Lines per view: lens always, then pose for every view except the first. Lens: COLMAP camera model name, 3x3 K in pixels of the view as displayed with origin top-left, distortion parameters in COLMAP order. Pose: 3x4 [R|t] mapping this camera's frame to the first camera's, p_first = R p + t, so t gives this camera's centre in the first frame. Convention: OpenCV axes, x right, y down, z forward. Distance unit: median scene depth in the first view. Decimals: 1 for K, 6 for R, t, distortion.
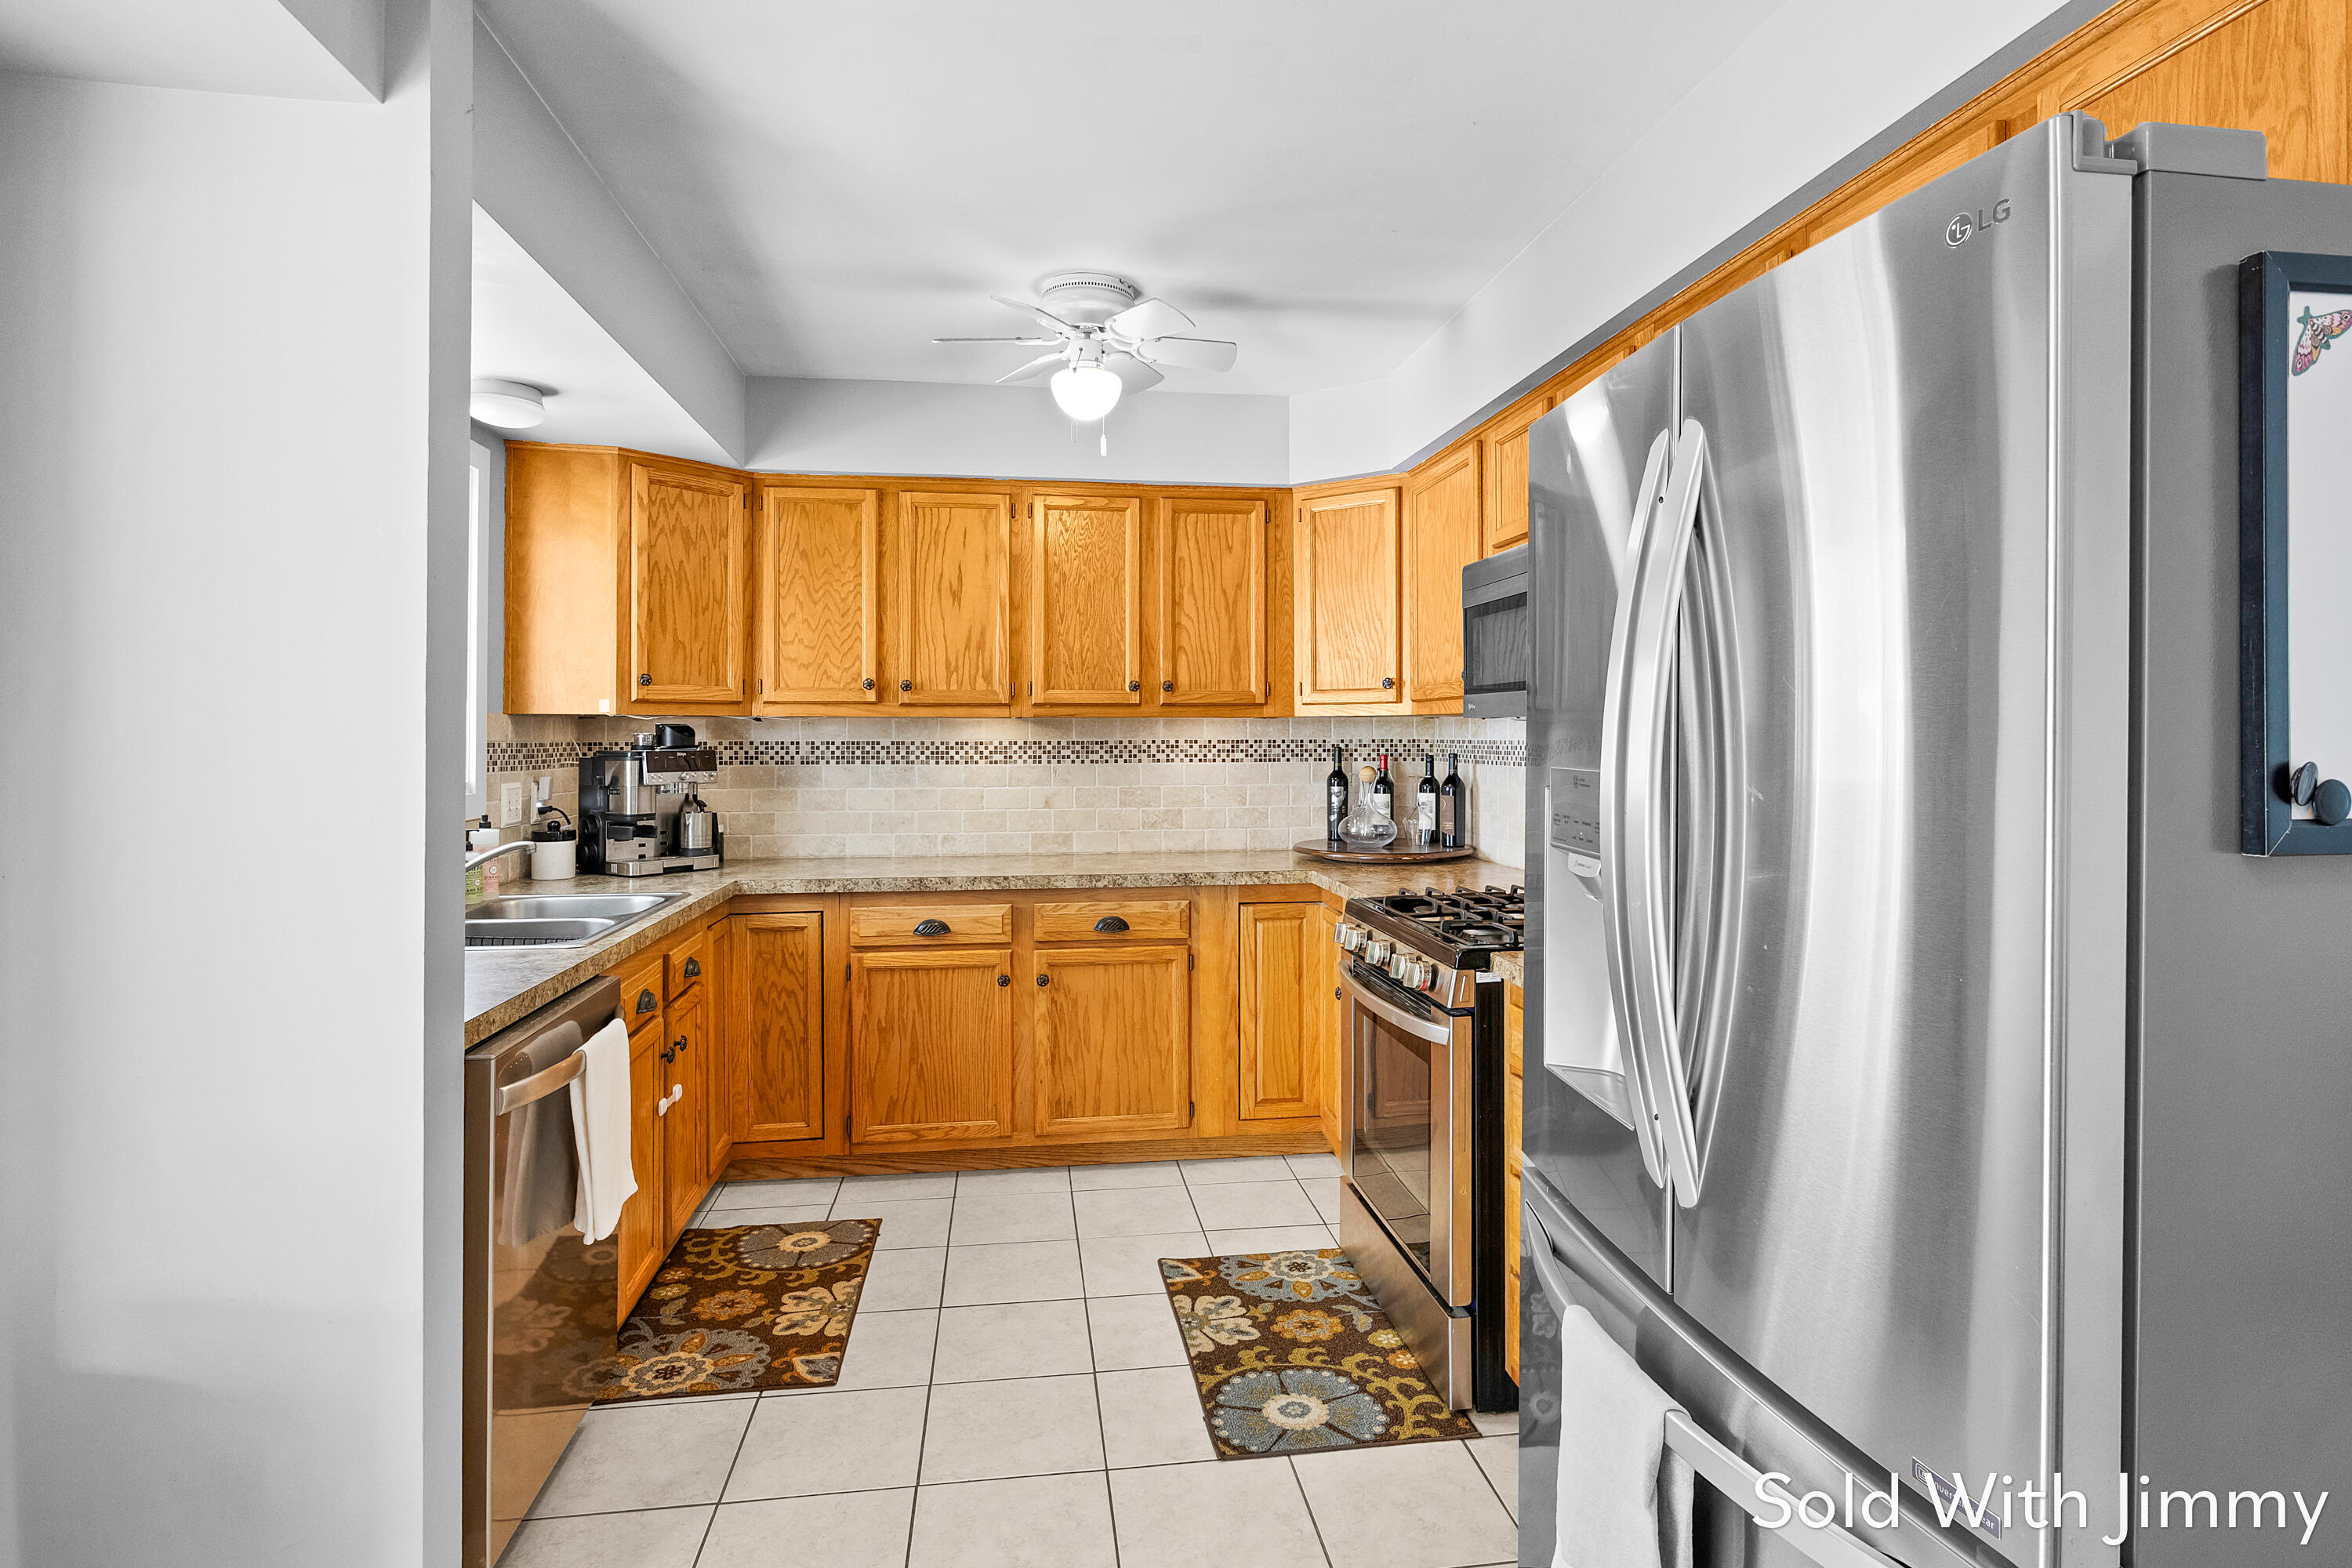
lens RADIAL K [[1202.4, 0, 1179.3], [0, 1202.4, 725.9], [0, 0, 1]] dist [-0.003217, -0.000190]
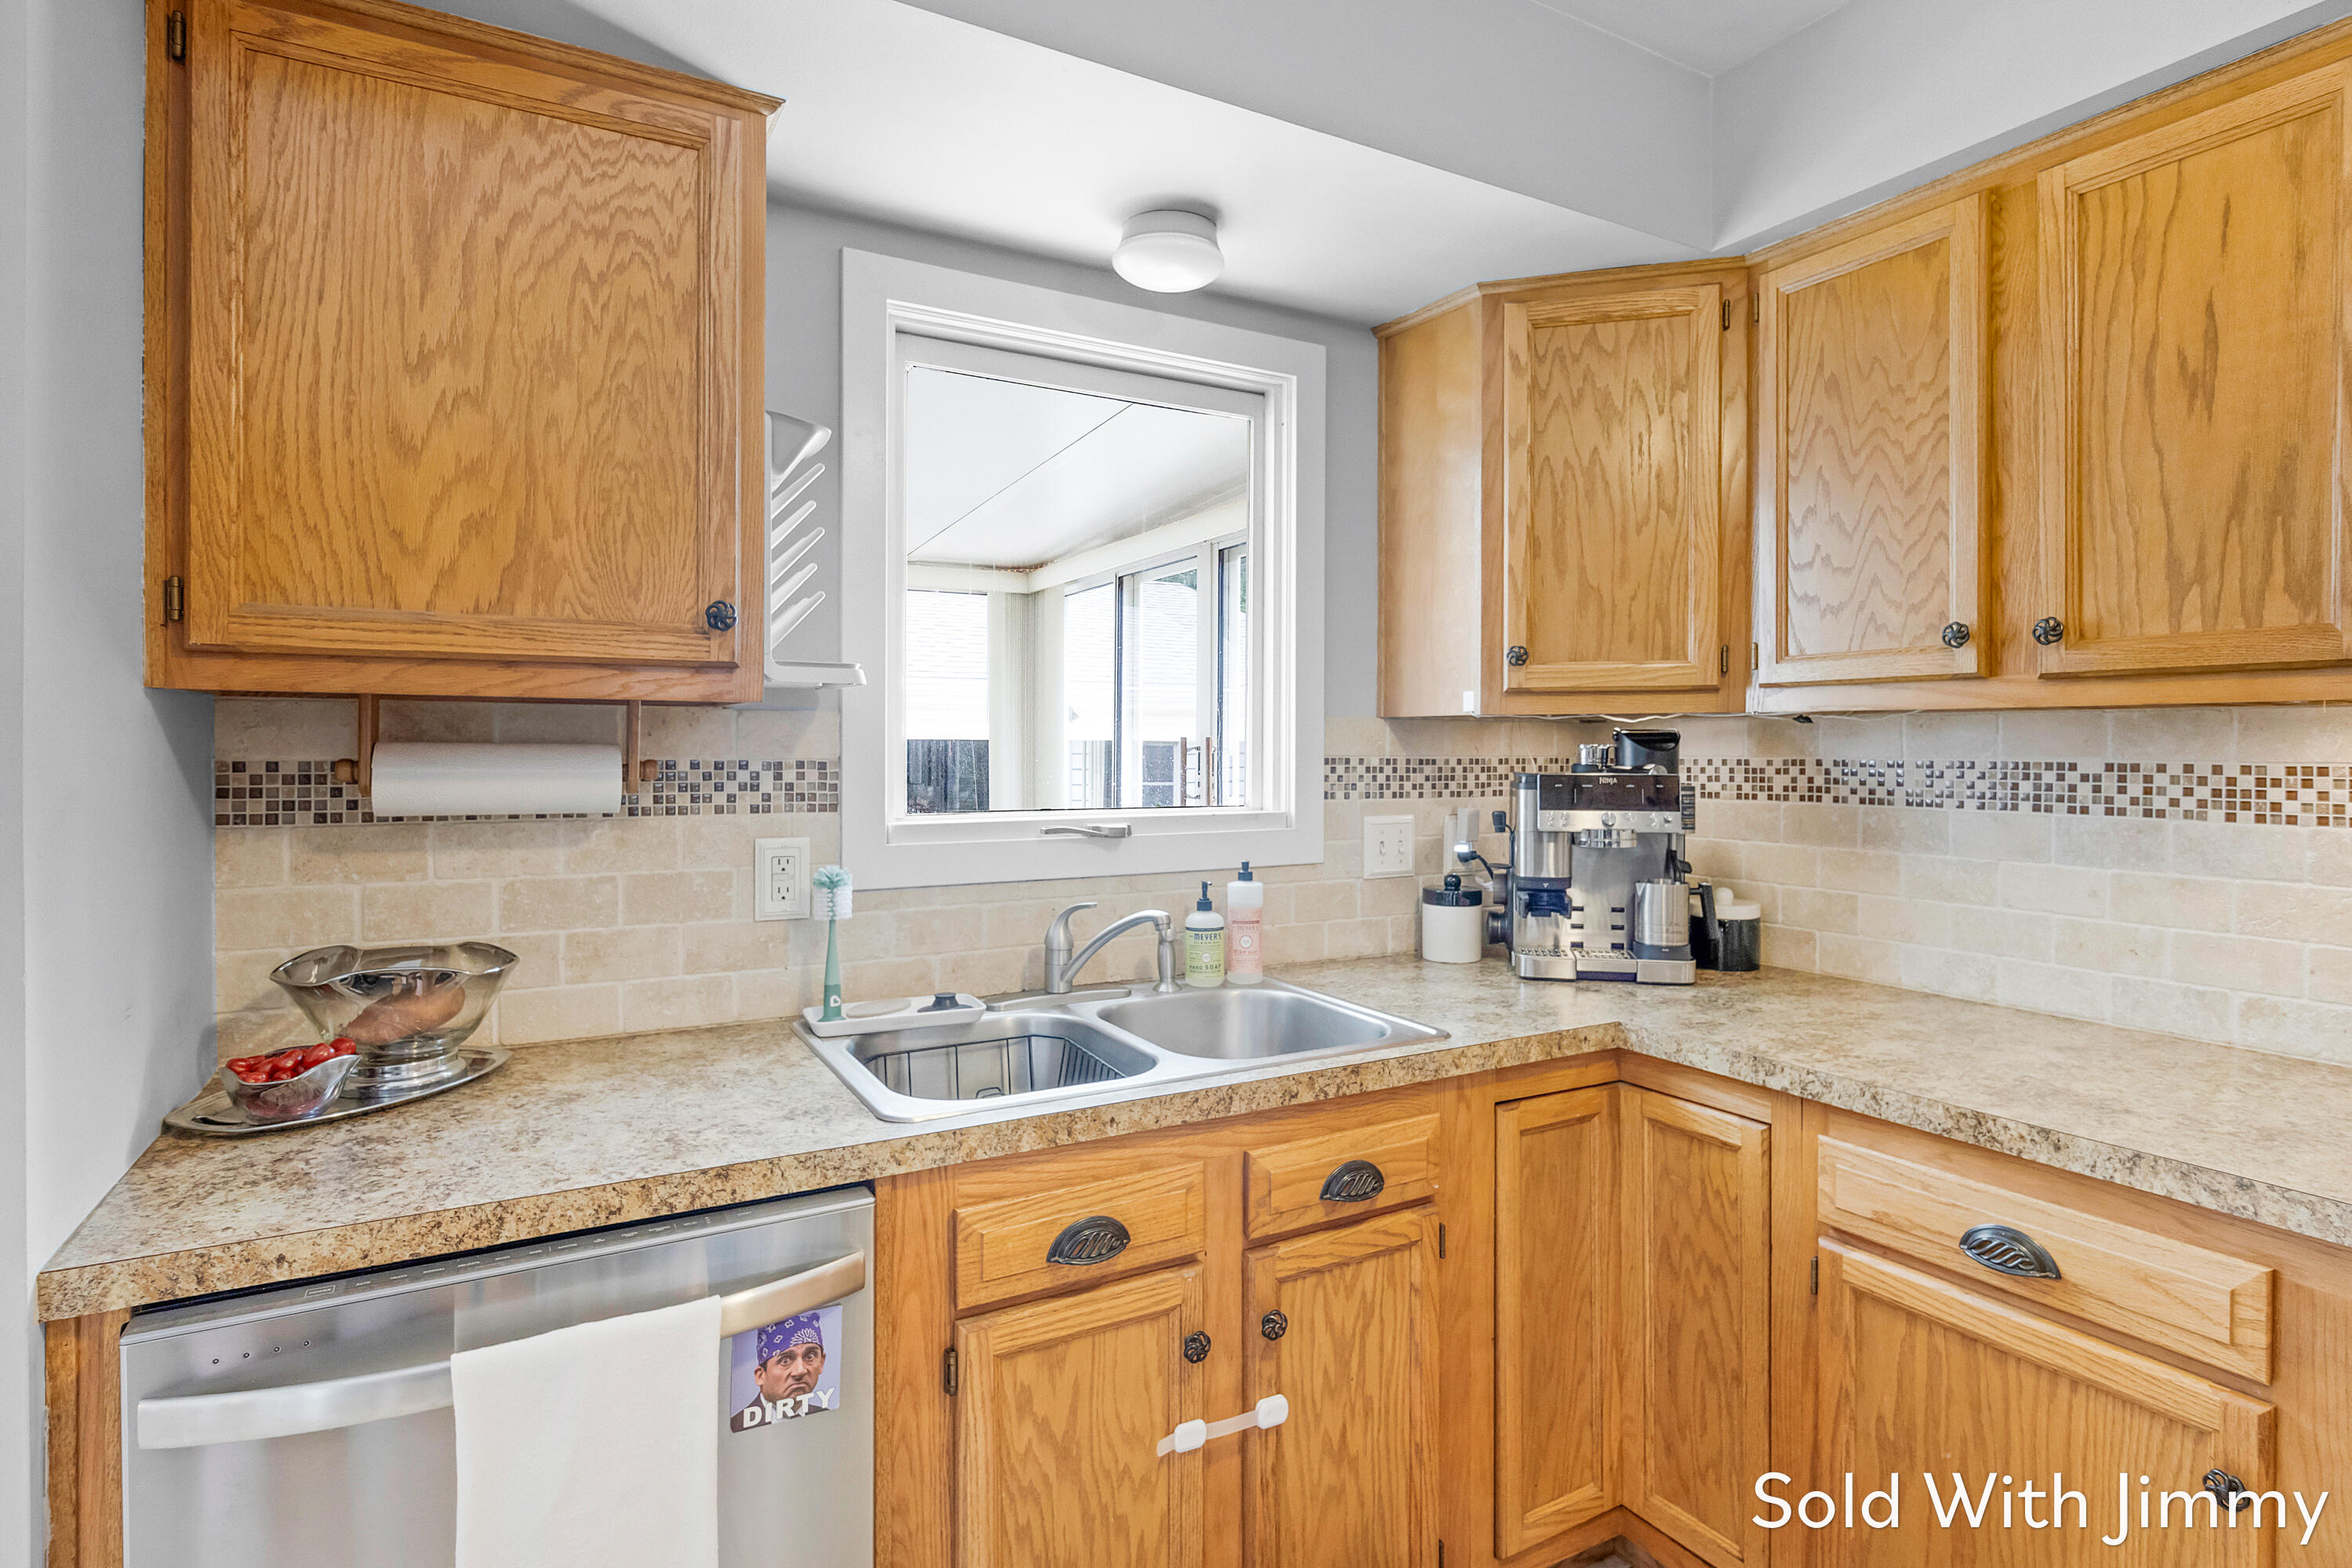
lens RADIAL K [[1205.0, 0, 1193.2], [0, 1205.0, 749.1], [0, 0, 1]] dist [-0.002675, -0.000494]
pose [[0.370641, 0.003953, -0.928768, 0.053826], [0.005720, 0.999962, 0.006539, 0.003082], [0.928759, -0.007736, 0.370604, 0.597684]]
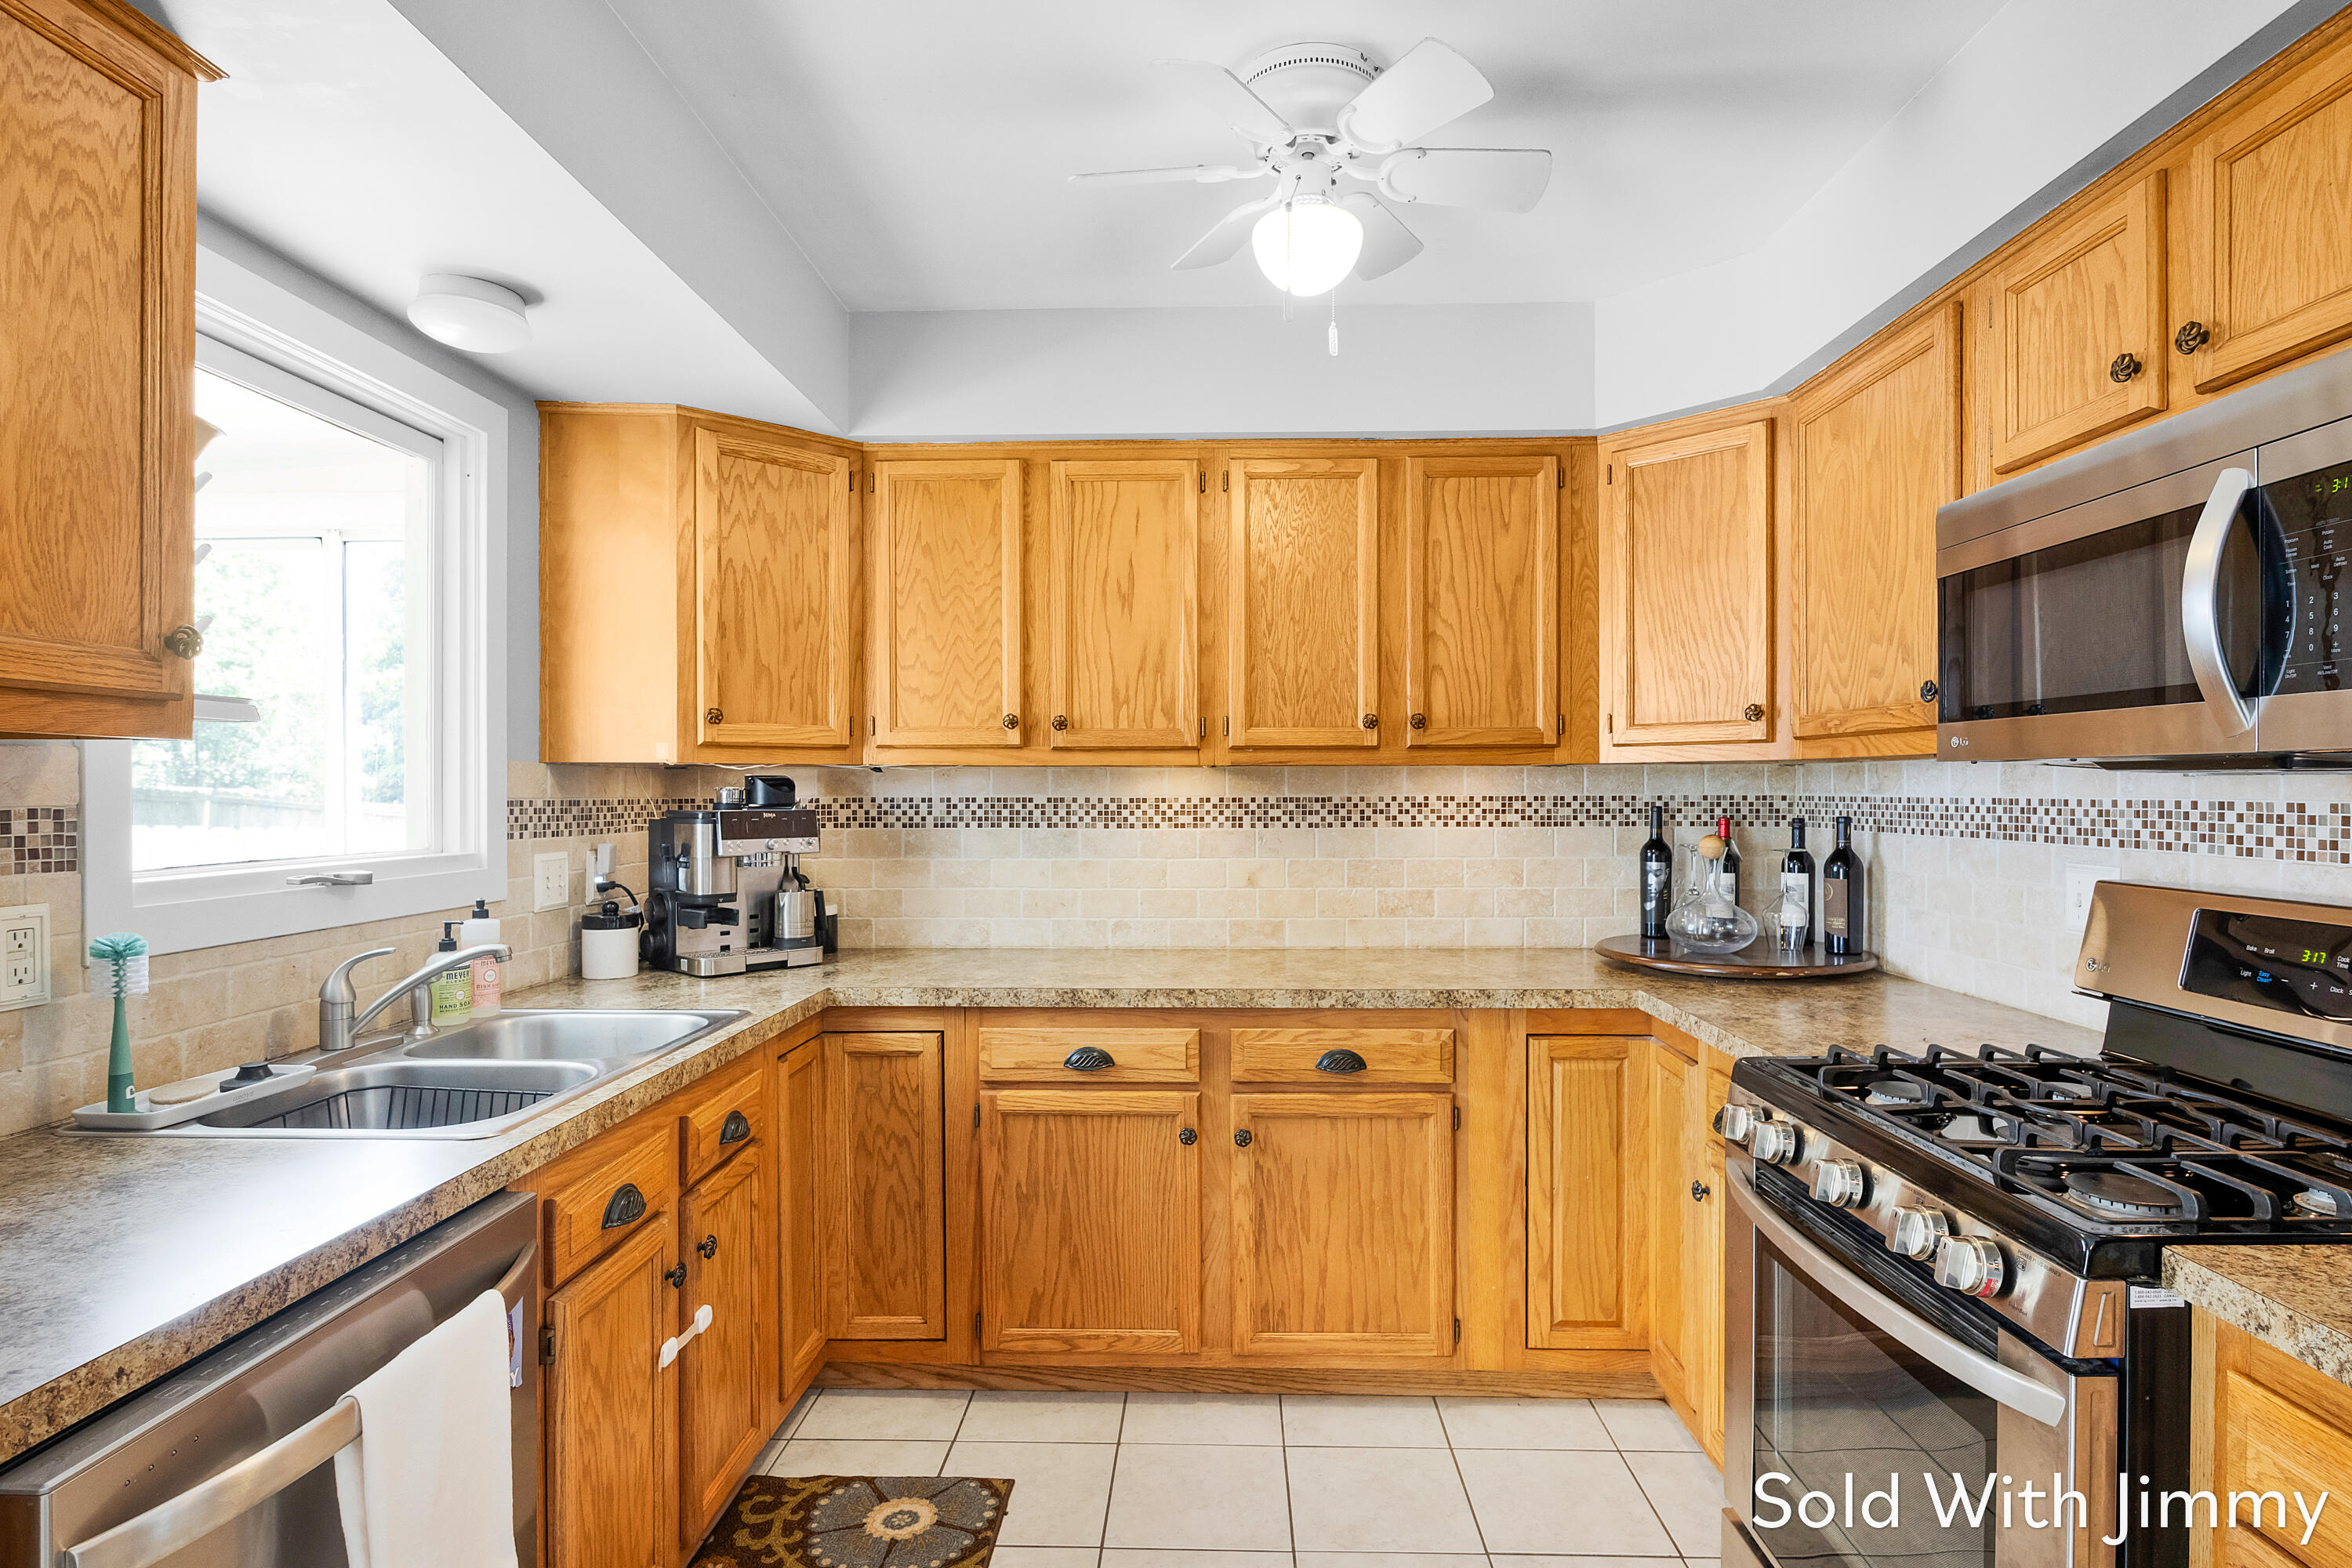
lens RADIAL K [[1198.5, 0, 1187.9], [0, 1198.5, 798.3], [0, 0, 1]] dist [-0.007124, -0.000016]
pose [[0.986303, 0.000738, -0.164941, -0.028997], [0.001930, 0.999870, 0.016012, 0.001148], [0.164931, -0.016111, 0.986173, 0.298948]]
